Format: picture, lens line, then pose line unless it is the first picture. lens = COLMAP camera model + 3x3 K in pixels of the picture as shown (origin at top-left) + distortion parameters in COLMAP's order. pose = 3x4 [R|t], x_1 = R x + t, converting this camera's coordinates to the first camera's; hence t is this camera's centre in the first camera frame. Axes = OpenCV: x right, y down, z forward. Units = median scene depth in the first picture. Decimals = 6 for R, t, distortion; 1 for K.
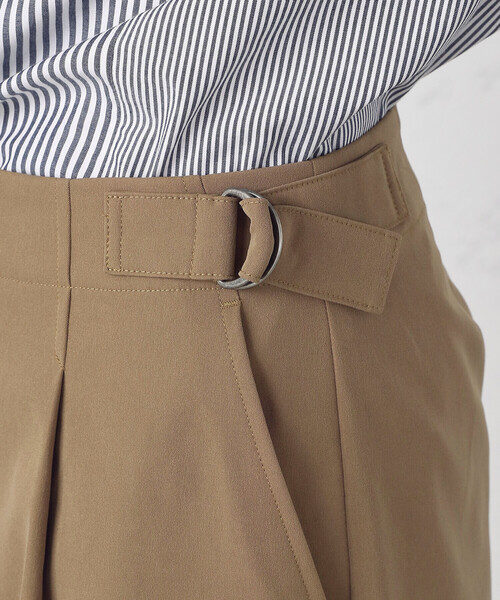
lens RADIAL K [[1830.1, 0, 250.0], [0, 1830.1, 300.0], [0, 0, 1]] dist [0.339368, -0.428314]
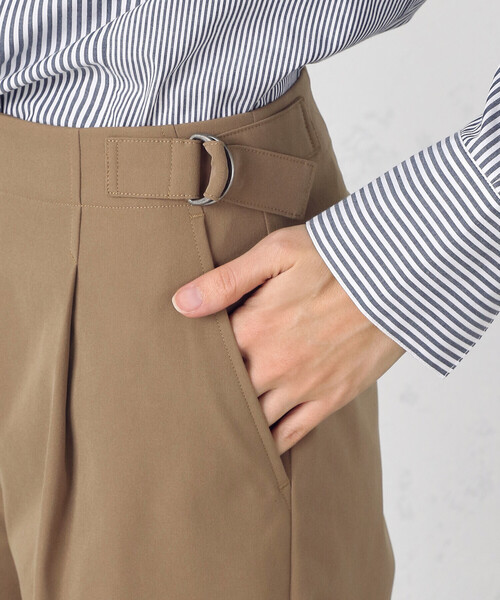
lens RADIAL K [[2404.4, 0, 250.0], [0, 2404.4, 300.0], [0, 0, 1]] dist [0.125263, 0.967188]
pose [[0.997161, -0.021563, 0.072150, -0.104042], [0.017128, 0.997958, 0.061538, -0.046042], [-0.073330, -0.060128, 0.995494, -0.841733]]
